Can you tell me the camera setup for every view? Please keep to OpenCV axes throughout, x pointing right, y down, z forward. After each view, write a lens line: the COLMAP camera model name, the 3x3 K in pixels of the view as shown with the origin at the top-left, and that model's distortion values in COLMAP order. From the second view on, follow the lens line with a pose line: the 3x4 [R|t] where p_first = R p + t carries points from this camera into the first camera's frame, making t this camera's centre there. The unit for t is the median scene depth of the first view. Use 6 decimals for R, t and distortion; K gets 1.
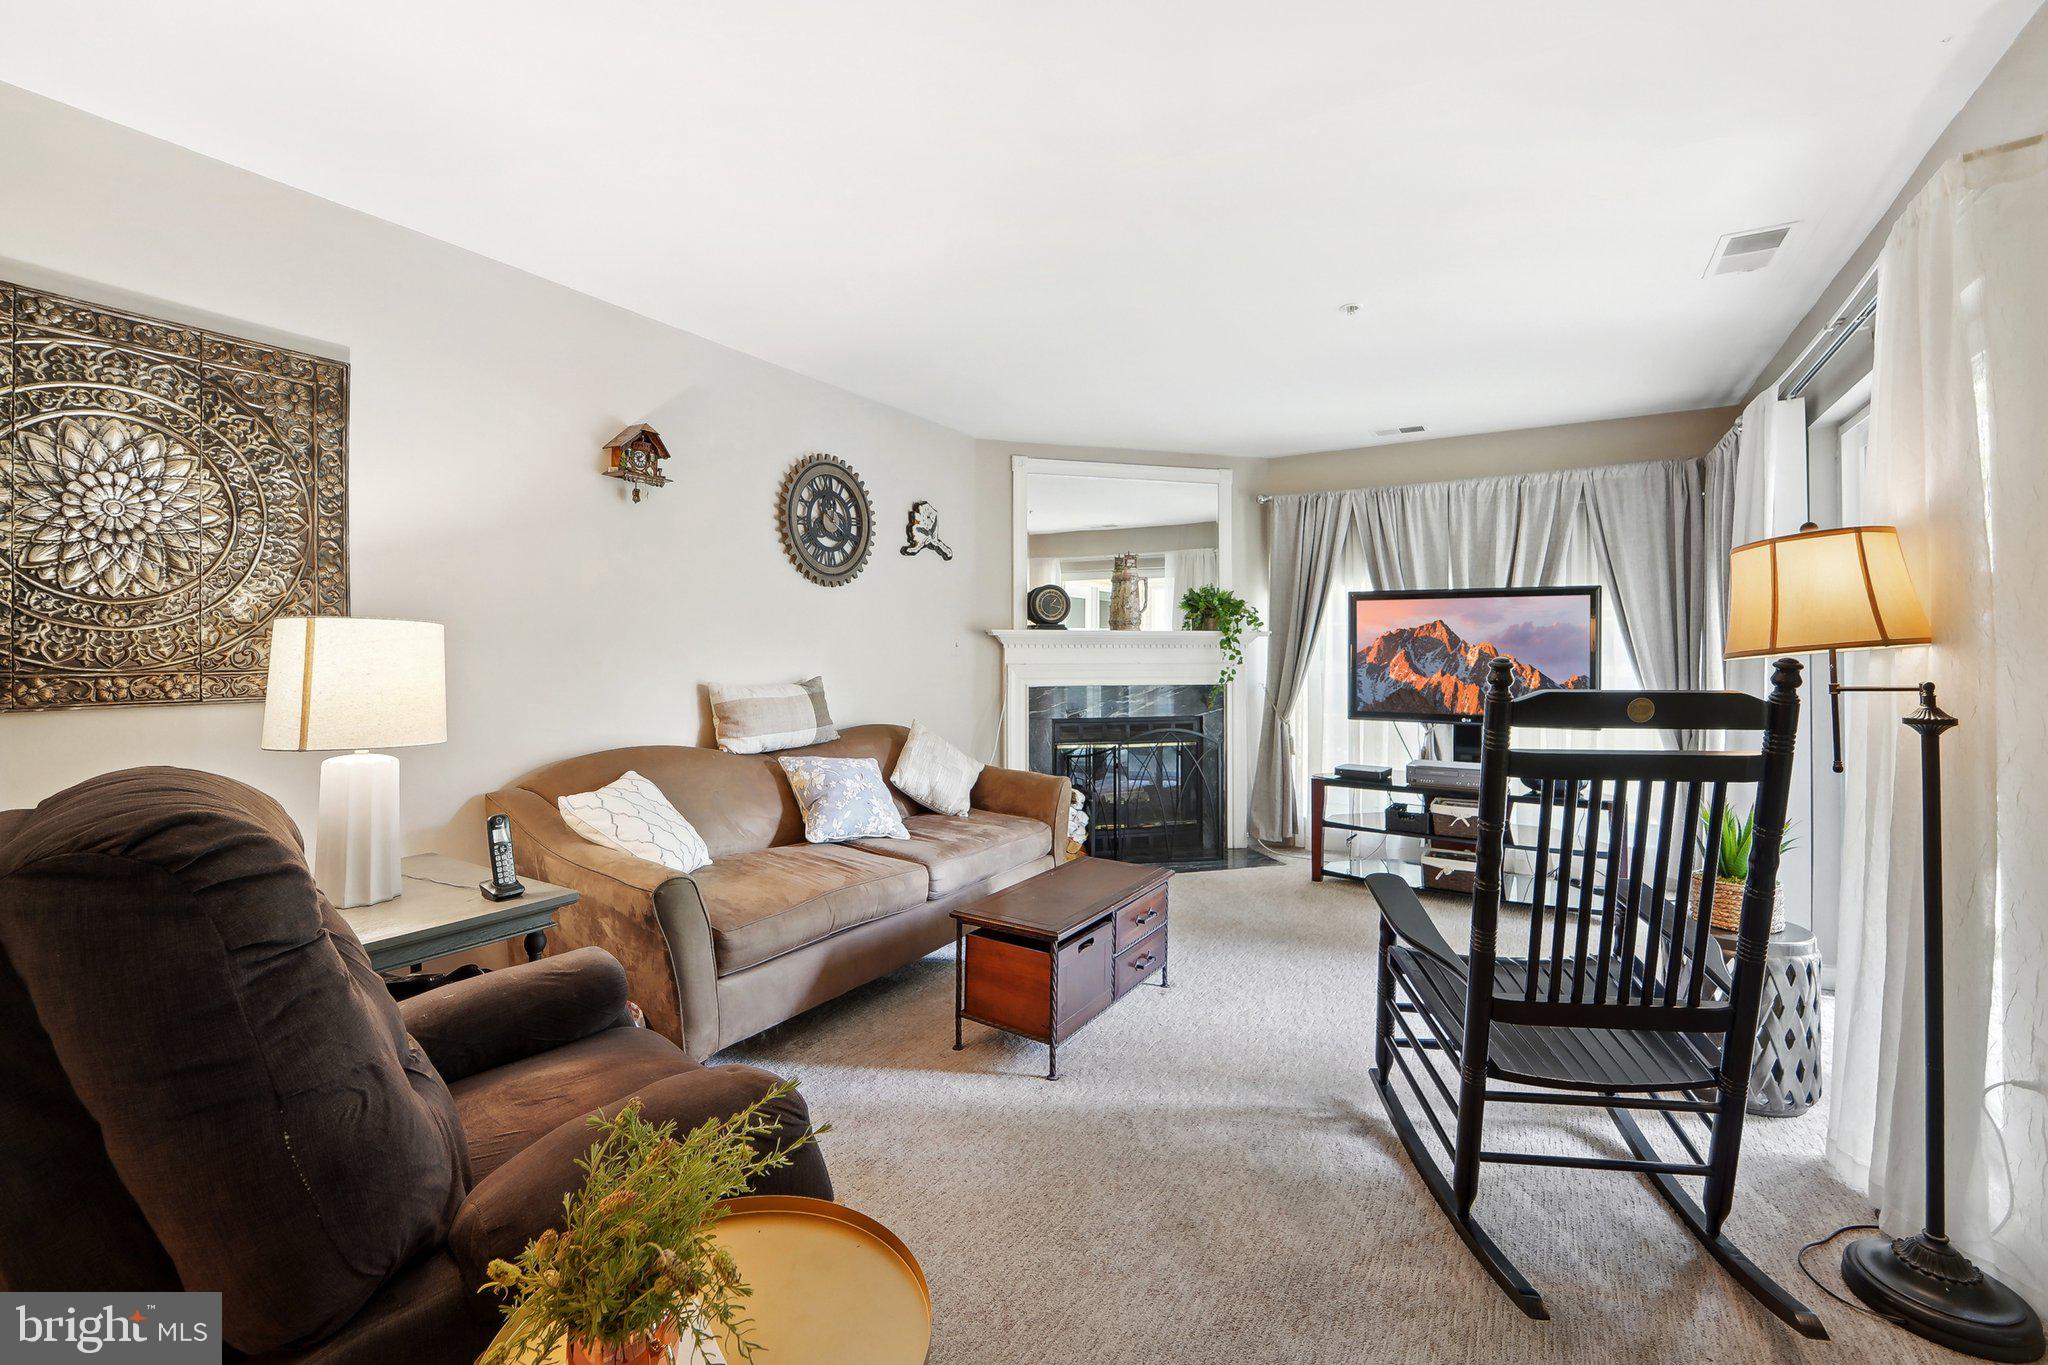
lens RADIAL K [[844.7, 0, 1031.6], [0, 844.7, 645.1], [0, 0, 1]] dist [-0.017546, -0.001230]
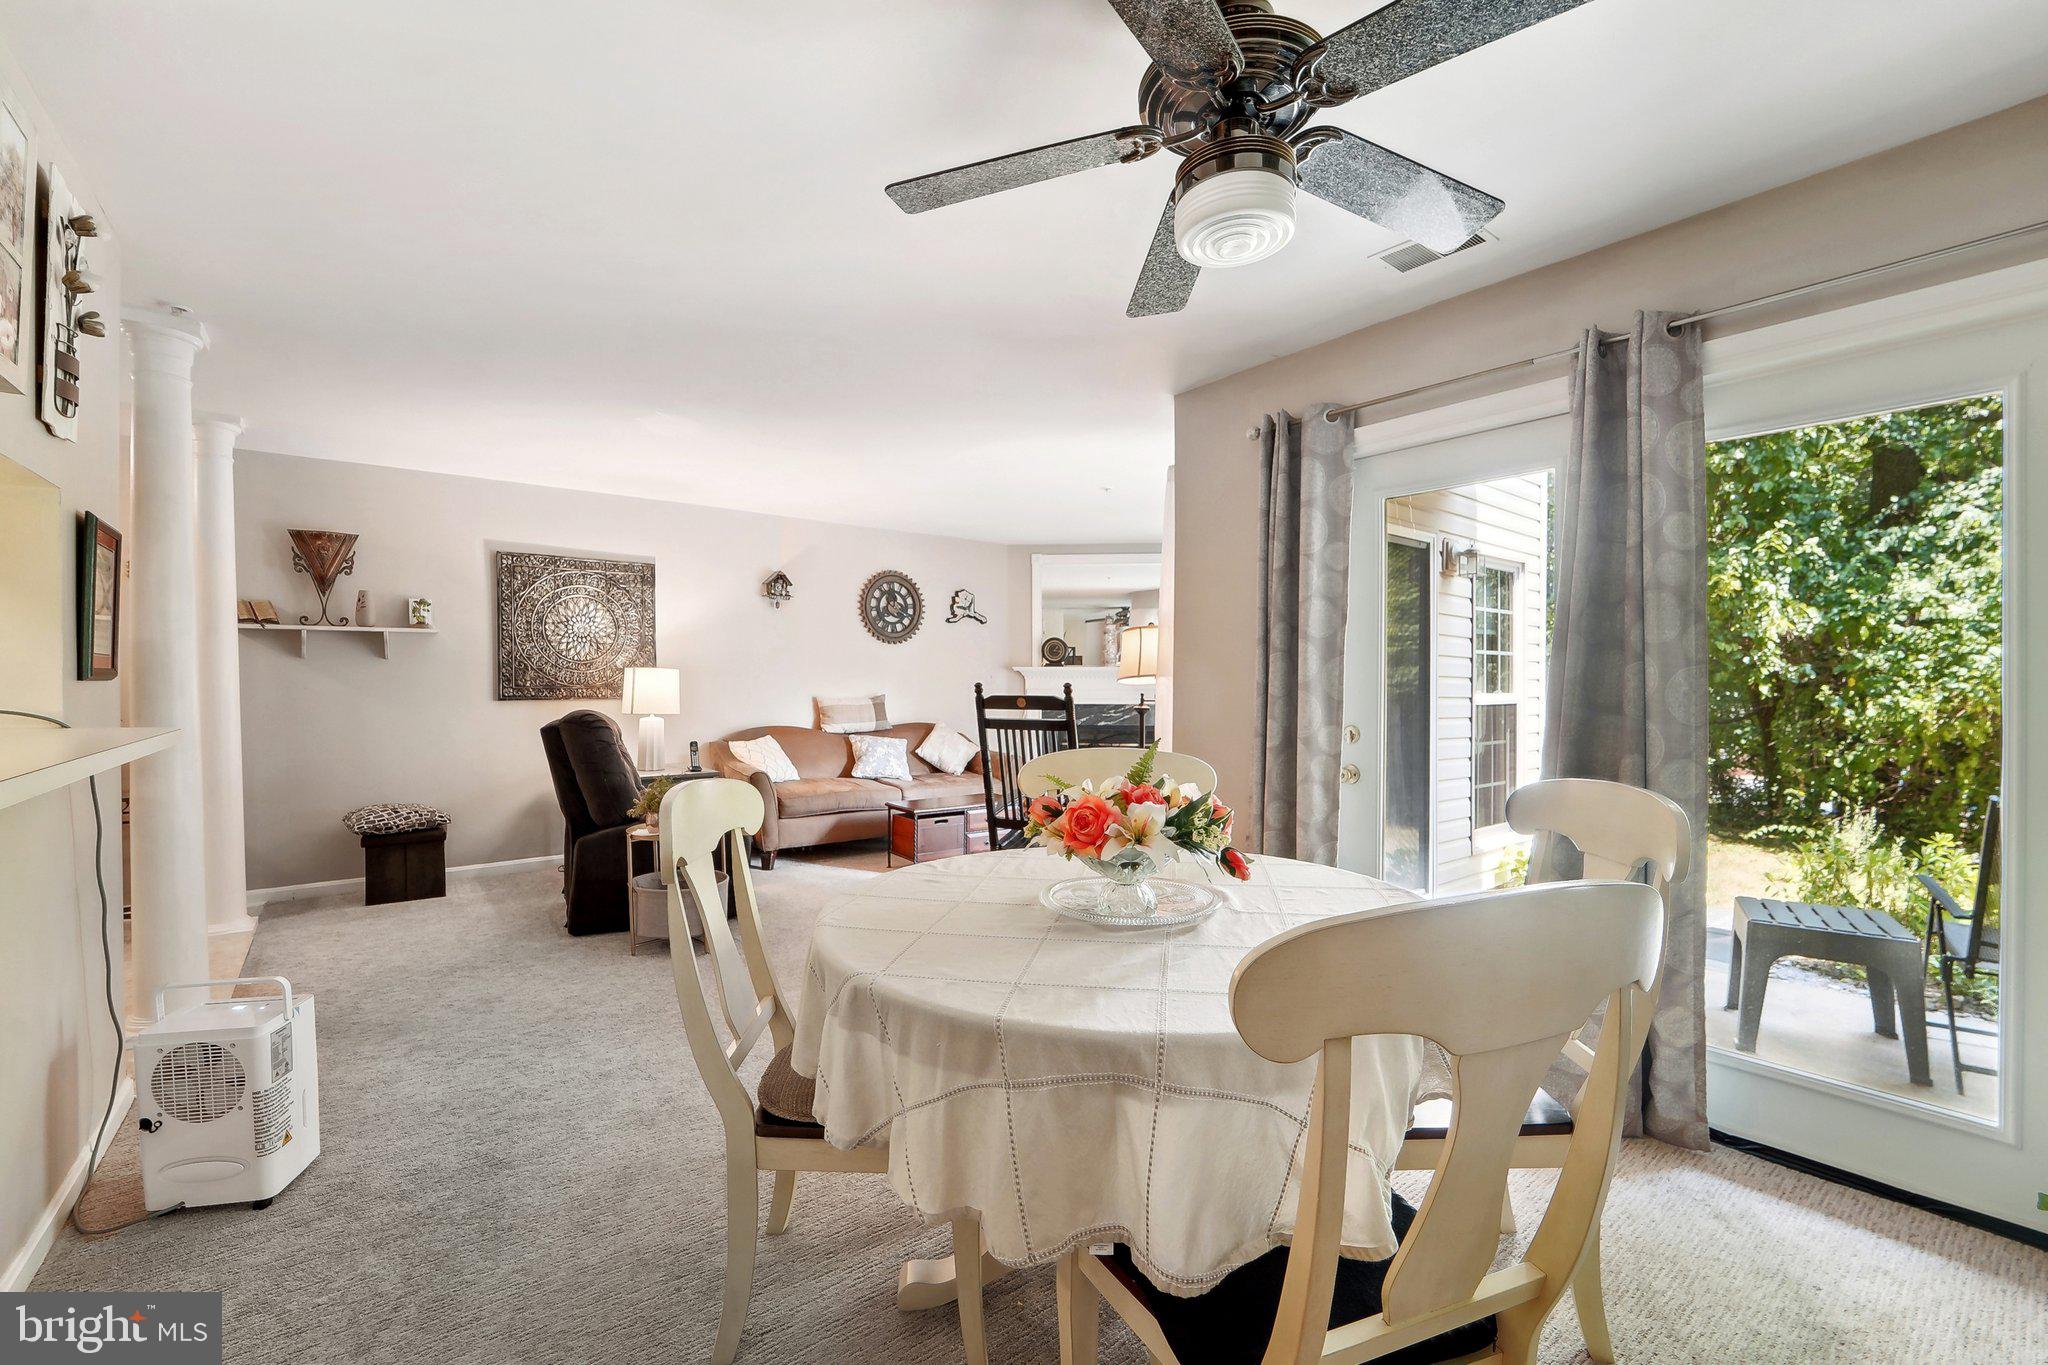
lens RADIAL K [[844.7, 0, 1027.0], [0, 844.7, 689.5], [0, 0, 1]] dist [-0.017546, -0.001230]
pose [[0.936104, 0.004544, -0.351694, 0.690686], [0.001279, 0.999866, 0.016321, -0.002484], [0.351721, -0.015728, 0.935973, -0.603544]]
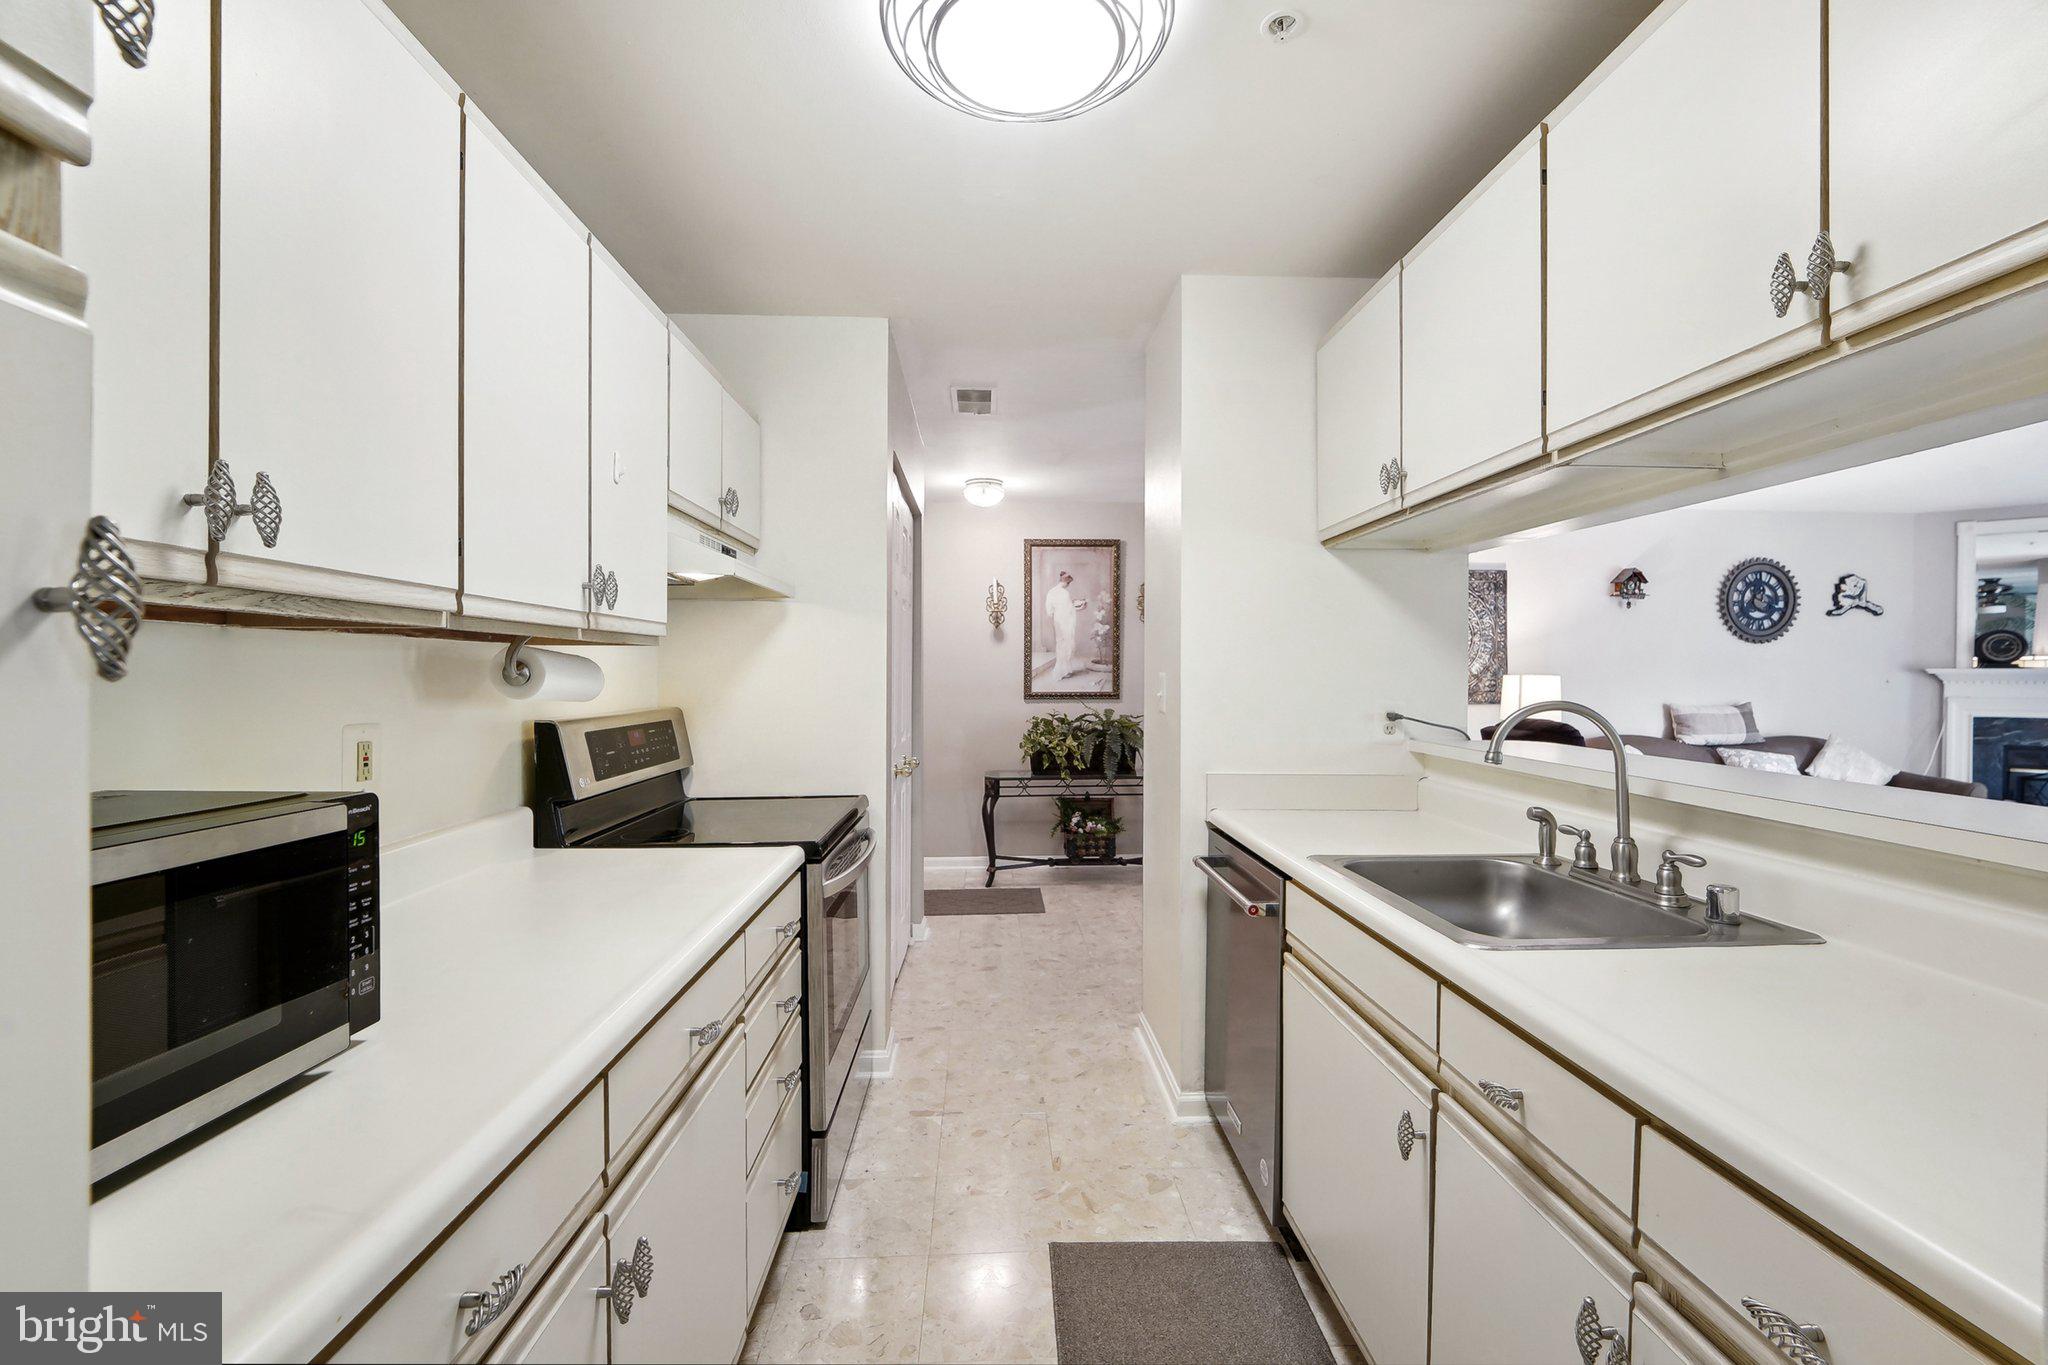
lens RADIAL K [[844.7, 0, 1025.0], [0, 844.7, 684.6], [0, 0, 1]] dist [-0.017546, -0.001230]
pose [[0.548535, 0.012873, -0.836029, 0.310977], [0.004015, 0.999829, 0.018029, -0.029324], [0.836118, -0.013247, 0.548389, -1.000759]]
